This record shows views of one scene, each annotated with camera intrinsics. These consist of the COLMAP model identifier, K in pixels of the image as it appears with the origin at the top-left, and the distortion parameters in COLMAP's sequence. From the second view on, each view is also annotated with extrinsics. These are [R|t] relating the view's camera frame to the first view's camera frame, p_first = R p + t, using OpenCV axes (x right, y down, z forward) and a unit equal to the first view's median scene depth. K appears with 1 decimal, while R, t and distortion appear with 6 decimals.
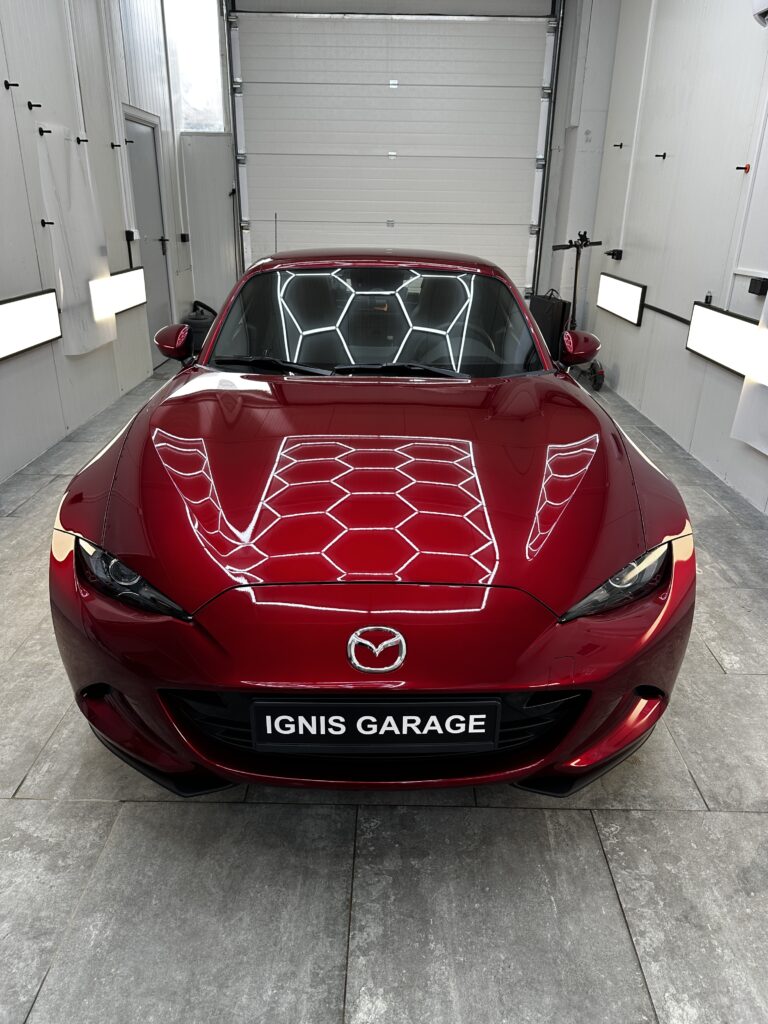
lens RADIAL K [[728.7, 0, 392.1], [0, 728.7, 518.1], [0, 0, 1]] dist [0.021528, -0.032327]
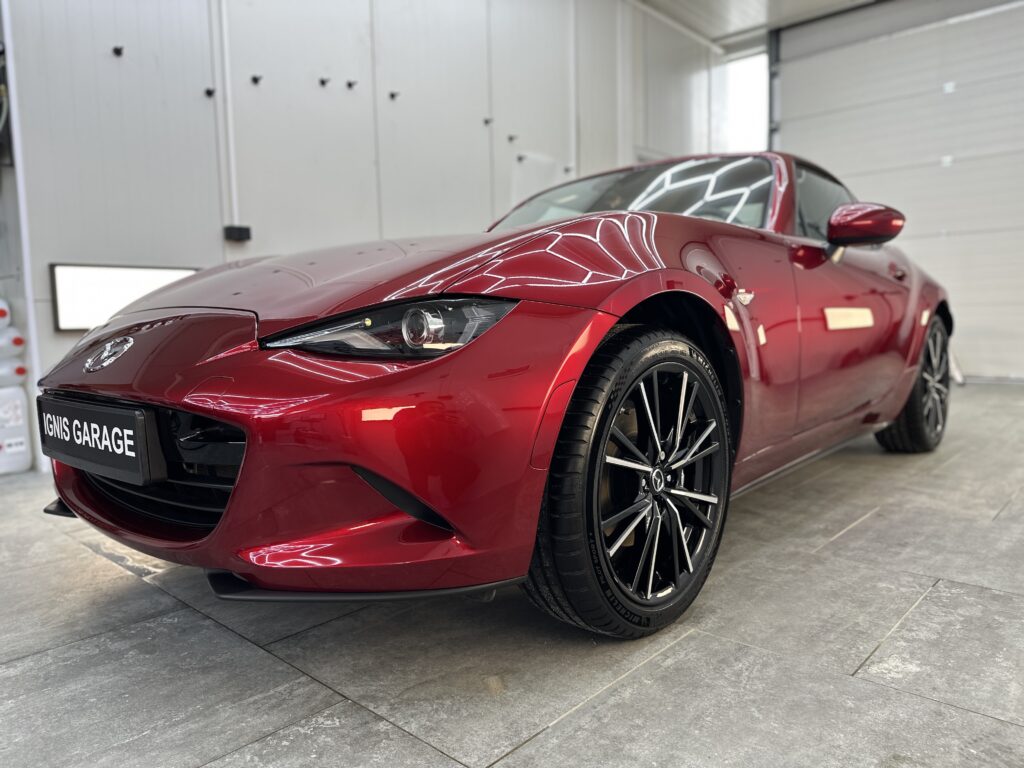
lens RADIAL K [[727.3, 0, 503.8], [0, 727.3, 380.9], [0, 0, 1]] dist [0.030014, -0.040361]
pose [[0.732637, 0.024423, -0.680182, 0.917094], [-0.234426, 0.947262, -0.218492, 0.275779], [0.638974, 0.319527, 0.699724, 0.623083]]
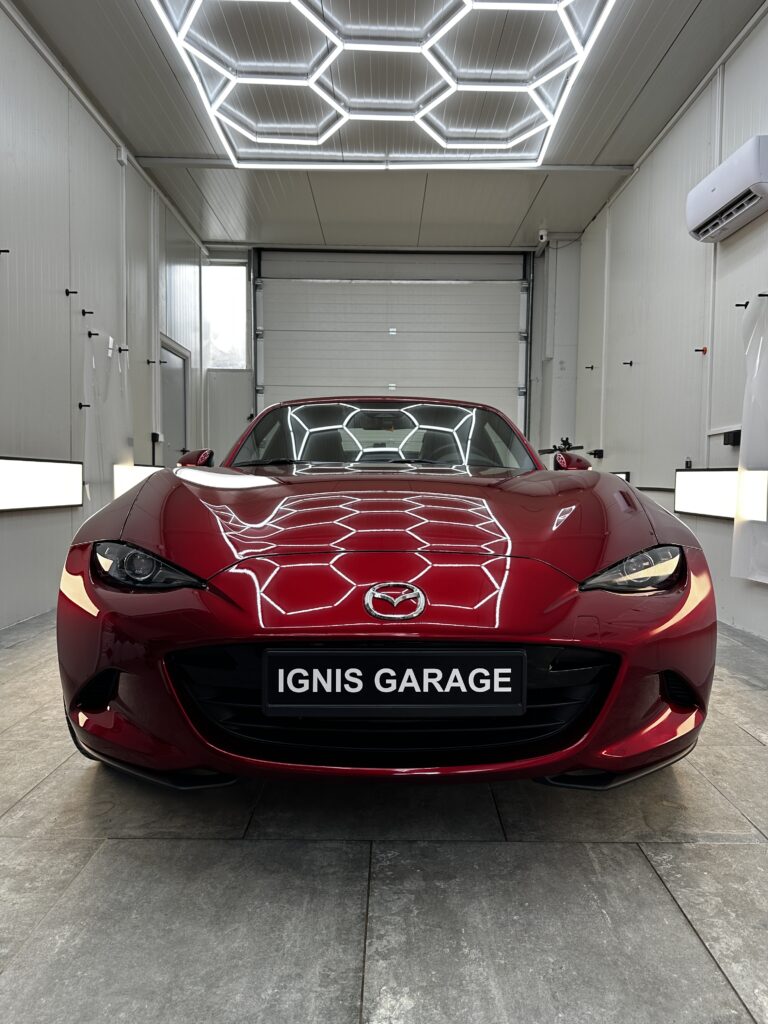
lens RADIAL K [[727.3, 0, 393.6], [0, 727.3, 509.3], [0, 0, 1]] dist [0.030014, -0.040361]
pose [[0.999940, -0.009489, 0.005536, -0.025004], [0.010836, 0.934873, -0.354817, 0.378970], [-0.001809, 0.354856, 0.934919, 0.041634]]
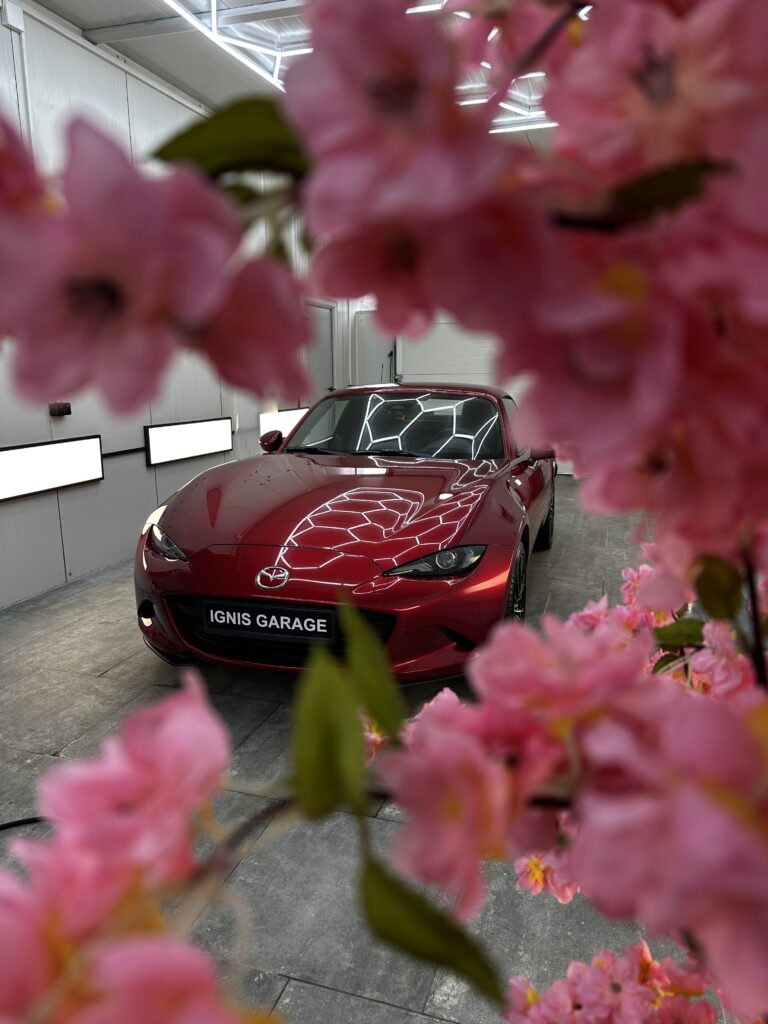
lens RADIAL K [[727.3, 0, 393.6], [0, 727.3, 509.3], [0, 0, 1]] dist [0.030014, -0.040361]
pose [[0.957278, 0.032103, -0.287383, 0.702594], [-0.092738, 0.975408, -0.199950, 0.316769], [0.273896, 0.218059, 0.936713, -0.560667]]
